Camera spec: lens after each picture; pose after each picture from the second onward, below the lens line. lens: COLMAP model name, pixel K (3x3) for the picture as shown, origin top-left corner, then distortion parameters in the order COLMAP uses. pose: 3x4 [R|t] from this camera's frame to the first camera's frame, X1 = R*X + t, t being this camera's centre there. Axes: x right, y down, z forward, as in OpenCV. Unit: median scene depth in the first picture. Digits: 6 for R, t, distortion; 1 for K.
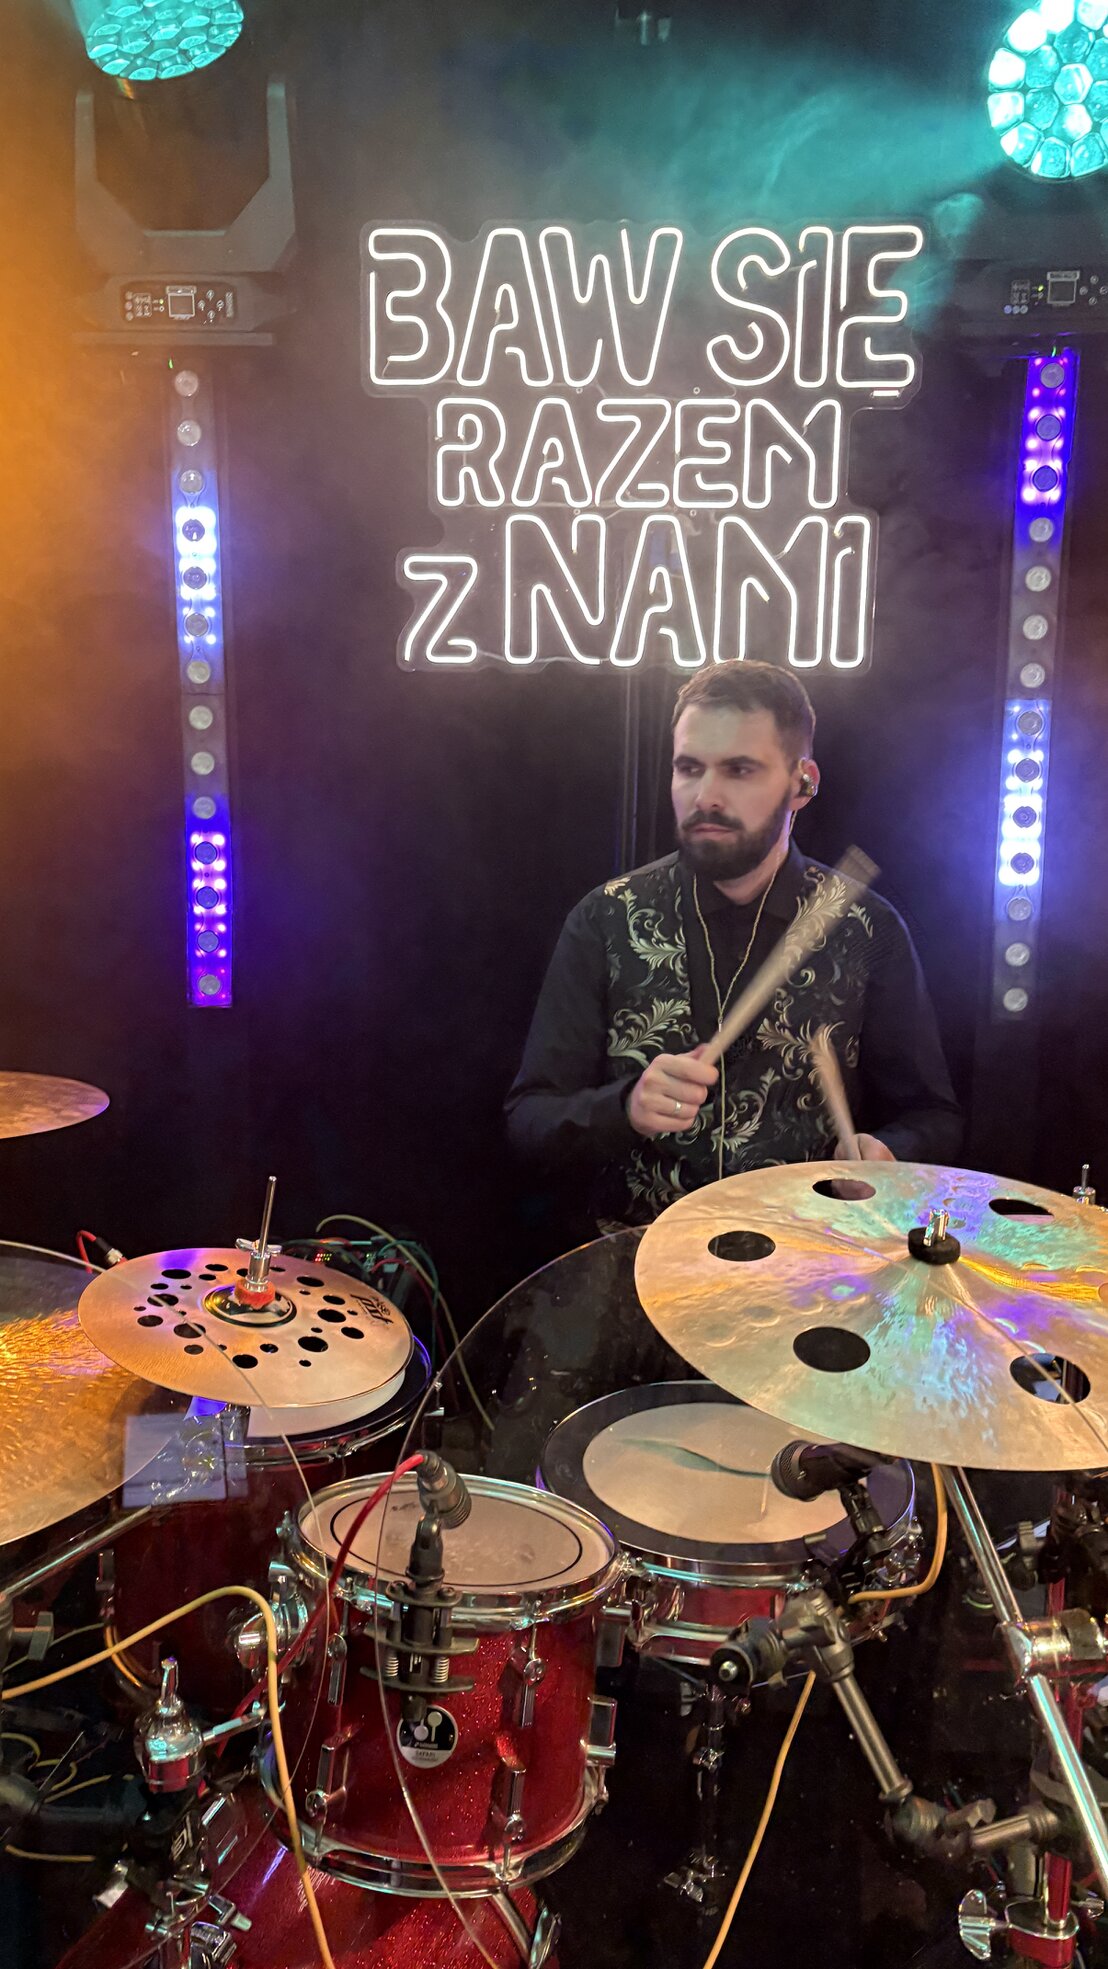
lens RADIAL K [[1478.3, 0, 554.0], [0, 1478.3, 984.5], [0, 0, 1]] dist [-0.004395, -0.005166]
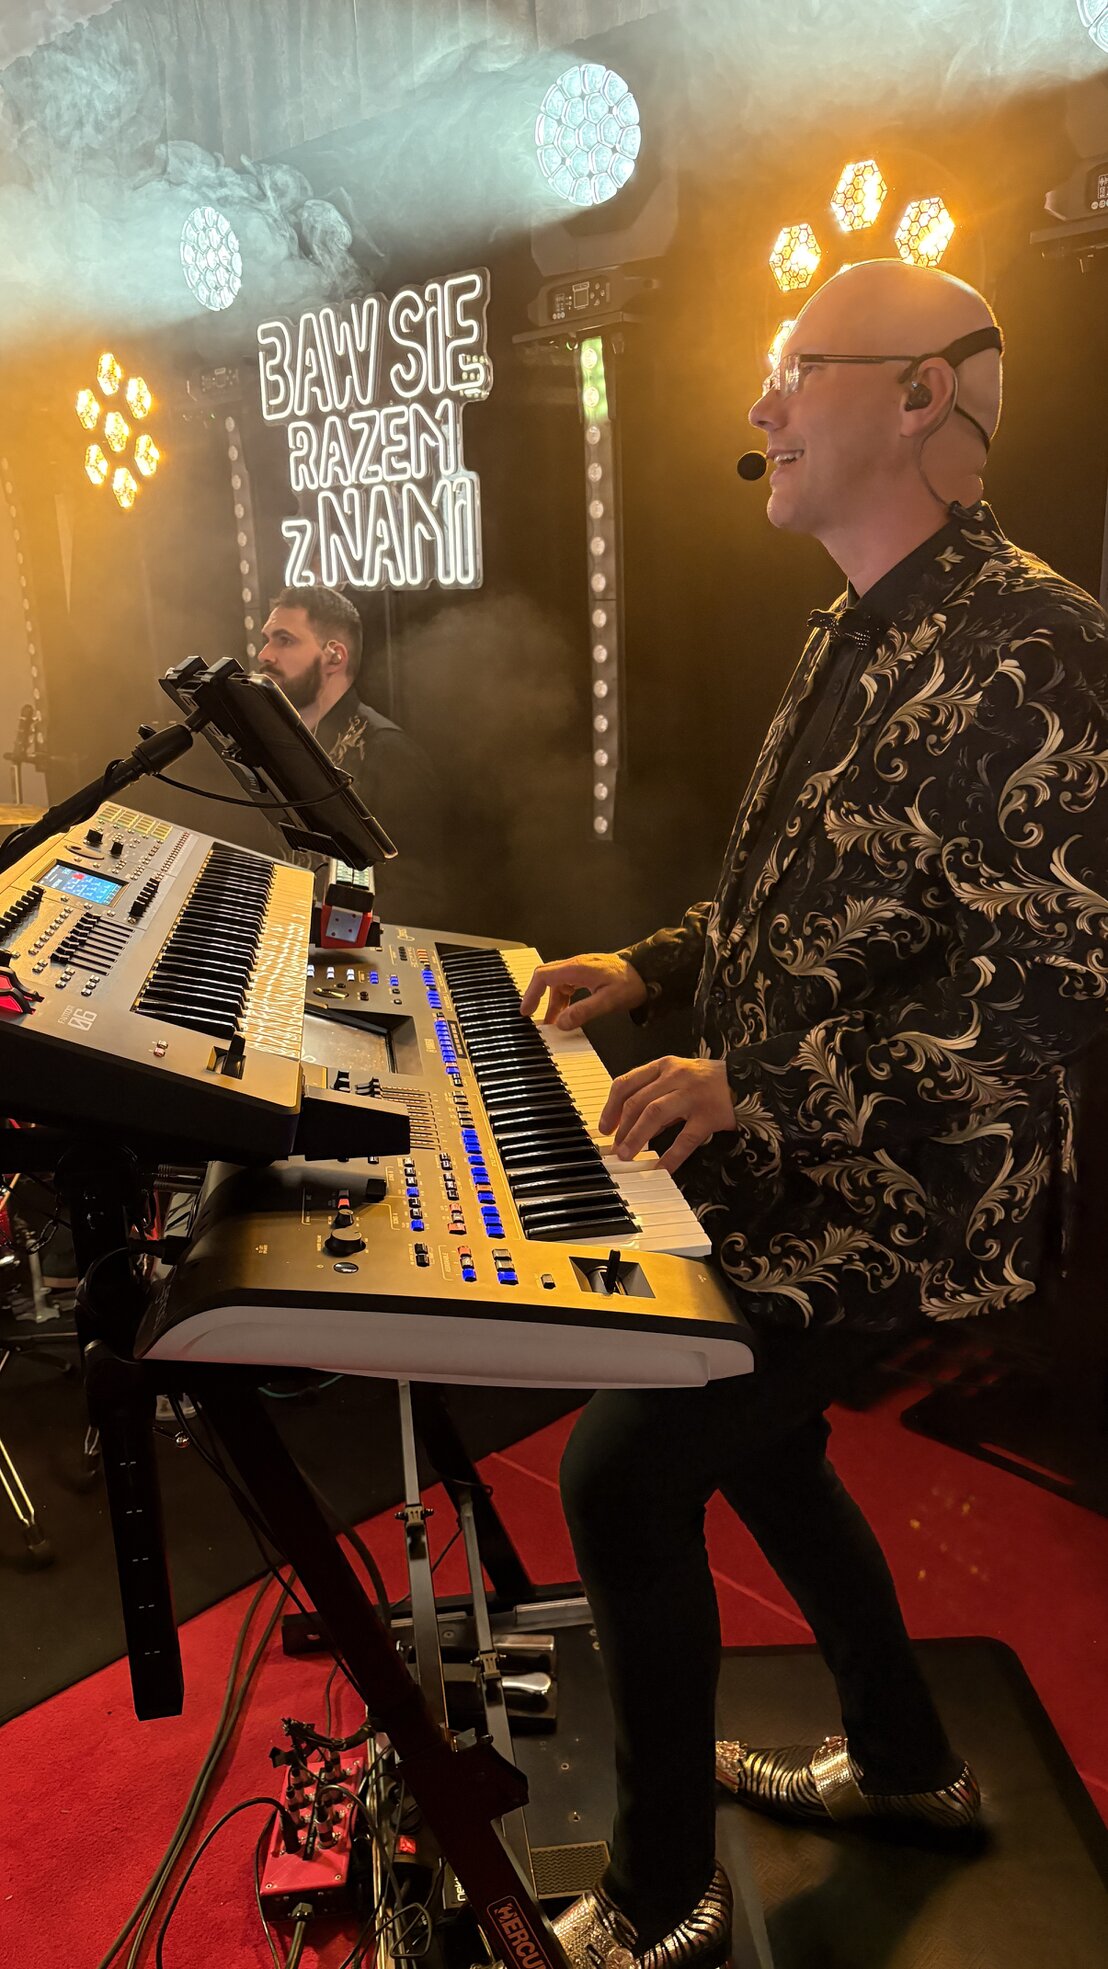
lens RADIAL K [[1430.9, 0, 554.0], [0, 1430.9, 984.5], [0, 0, 1]] dist [0.006180, 0.005865]
pose [[0.771562, 0.138883, -0.620809, 1.242074], [-0.095075, 0.990092, 0.103333, 0.028943], [0.629009, -0.020704, 0.777122, -0.068920]]
